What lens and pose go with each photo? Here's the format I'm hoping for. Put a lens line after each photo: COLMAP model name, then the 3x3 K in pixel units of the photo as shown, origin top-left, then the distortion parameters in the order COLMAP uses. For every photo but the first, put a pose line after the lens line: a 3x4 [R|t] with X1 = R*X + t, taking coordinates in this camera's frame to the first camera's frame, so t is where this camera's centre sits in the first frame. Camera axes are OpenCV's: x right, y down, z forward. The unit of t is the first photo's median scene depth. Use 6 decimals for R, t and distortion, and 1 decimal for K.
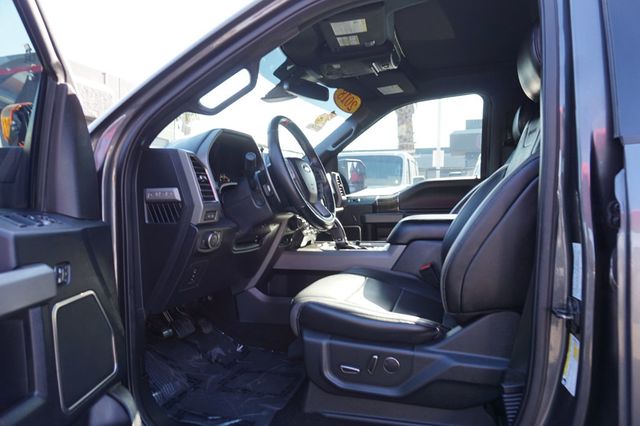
lens RADIAL K [[433.5, 0, 320.0], [0, 433.5, 213.0], [0, 0, 1]] dist [0.003358, -0.000289]
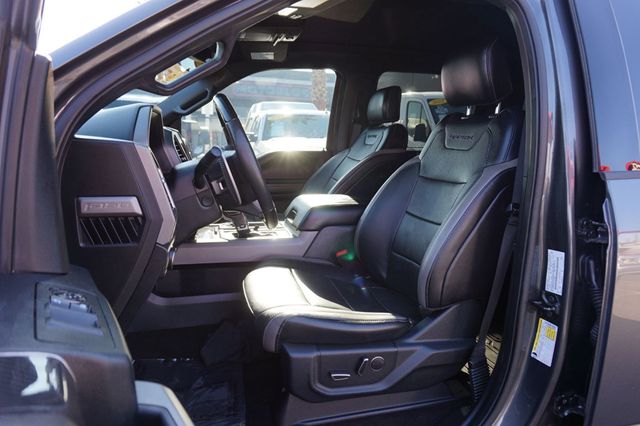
lens RADIAL K [[435.5, 0, 320.0], [0, 435.5, 213.0], [0, 0, 1]] dist [-0.038015, 0.025884]
pose [[0.849999, -0.050118, 0.524395, -0.449564], [-0.017110, 0.992312, 0.122573, -0.126154], [-0.526507, -0.113159, 0.842607, 0.216657]]
